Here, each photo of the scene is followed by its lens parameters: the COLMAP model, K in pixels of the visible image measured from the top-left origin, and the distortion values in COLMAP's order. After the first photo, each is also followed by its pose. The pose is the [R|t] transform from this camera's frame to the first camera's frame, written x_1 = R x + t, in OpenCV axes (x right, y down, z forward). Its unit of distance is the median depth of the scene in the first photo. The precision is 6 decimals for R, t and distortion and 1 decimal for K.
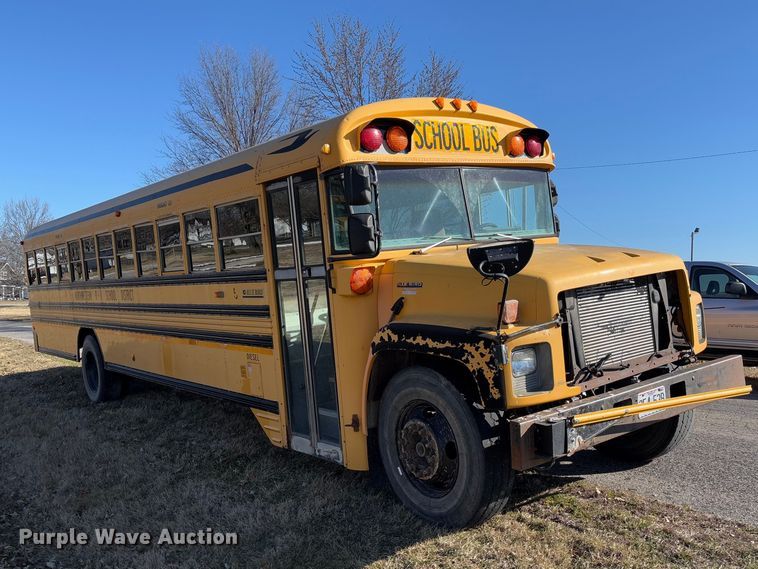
lens RADIAL K [[675.2, 0, 381.2], [0, 675.2, 296.4], [0, 0, 1]] dist [0.087717, -0.136557]
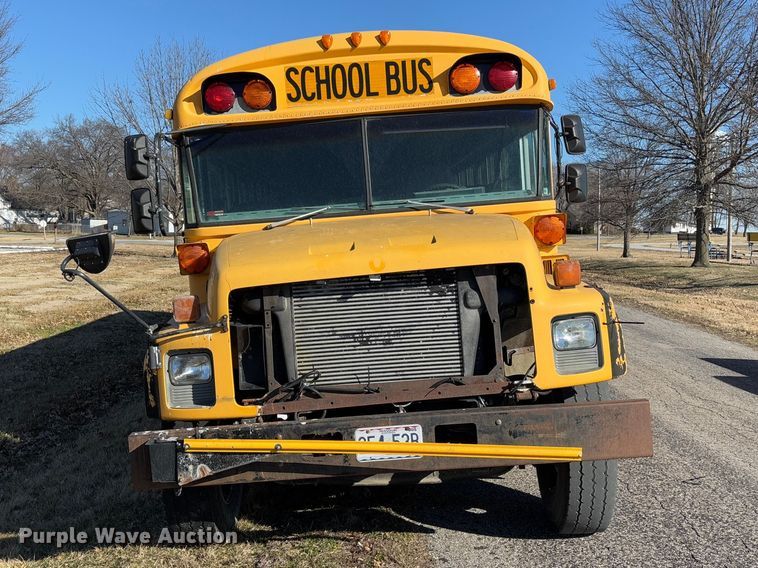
lens RADIAL K [[837.2, 0, 377.6], [0, 837.2, 279.9], [0, 0, 1]] dist [0.173459, -0.641457]
pose [[0.794354, 0.058692, -0.604613, 0.886415], [-0.025807, 0.997683, 0.062944, -0.075792], [0.606907, -0.034397, 0.794028, 0.258361]]
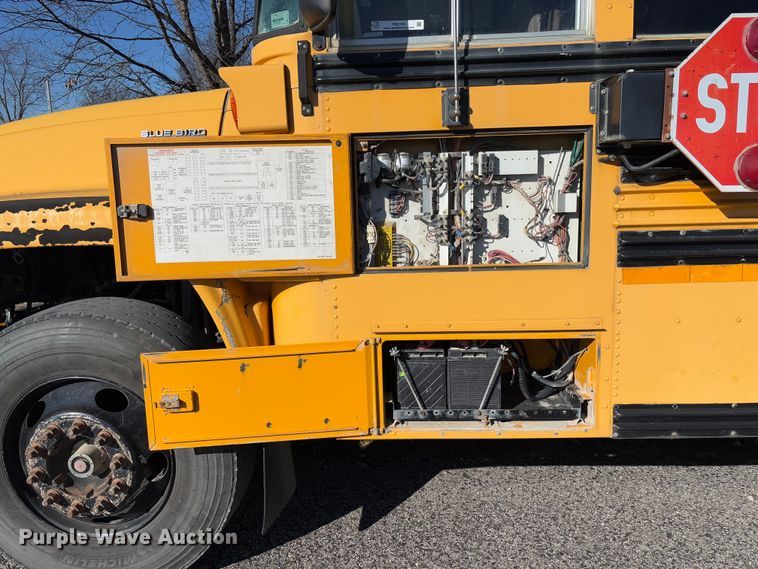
lens RADIAL K [[570.8, 0, 381.0], [0, 570.8, 288.9], [0, 0, 1]] dist [0.056925, -0.066024]
pose [[-0.639488, 0.203738, -0.741314, 0.627497], [0.033535, 0.970721, 0.237858, -0.045024], [0.768070, 0.127248, -0.627596, 1.689992]]
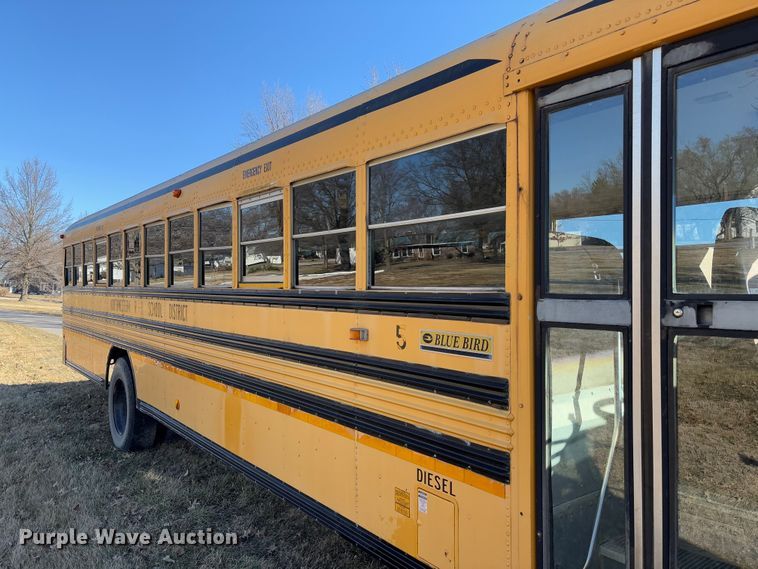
lens RADIAL K [[570.0, 0, 388.3], [0, 570.0, 283.2], [0, 0, 1]] dist [0.064206, -0.074794]
pose [[0.996634, 0.081799, -0.005378, -0.300159], [-0.081975, 0.994719, -0.061763, -0.022918], [0.000297, 0.061996, 0.998076, 0.787003]]
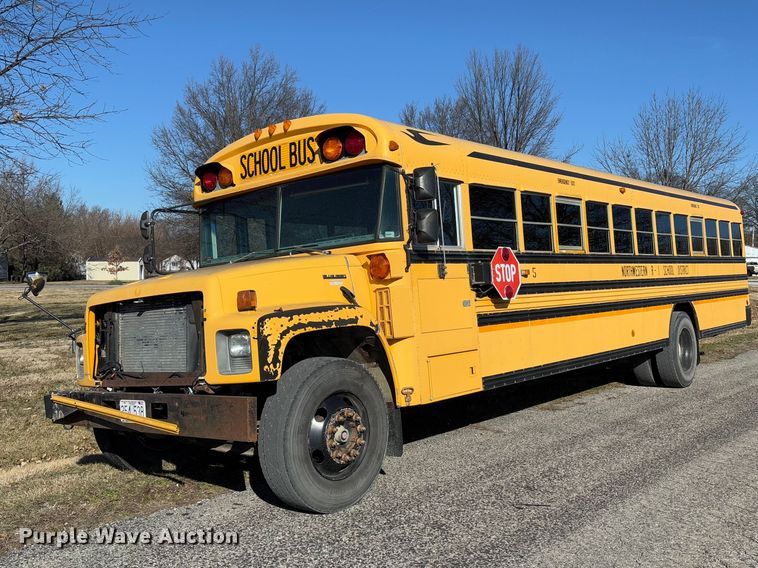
lens RADIAL K [[758.8, 0, 376.1], [0, 758.8, 296.6], [0, 0, 1]] dist [0.176314, -0.548366]
pose [[0.214655, 0.048493, -0.975485, 1.609869], [-0.003399, 0.998798, 0.048904, -0.089330], [0.976684, -0.007182, 0.214562, 1.062437]]
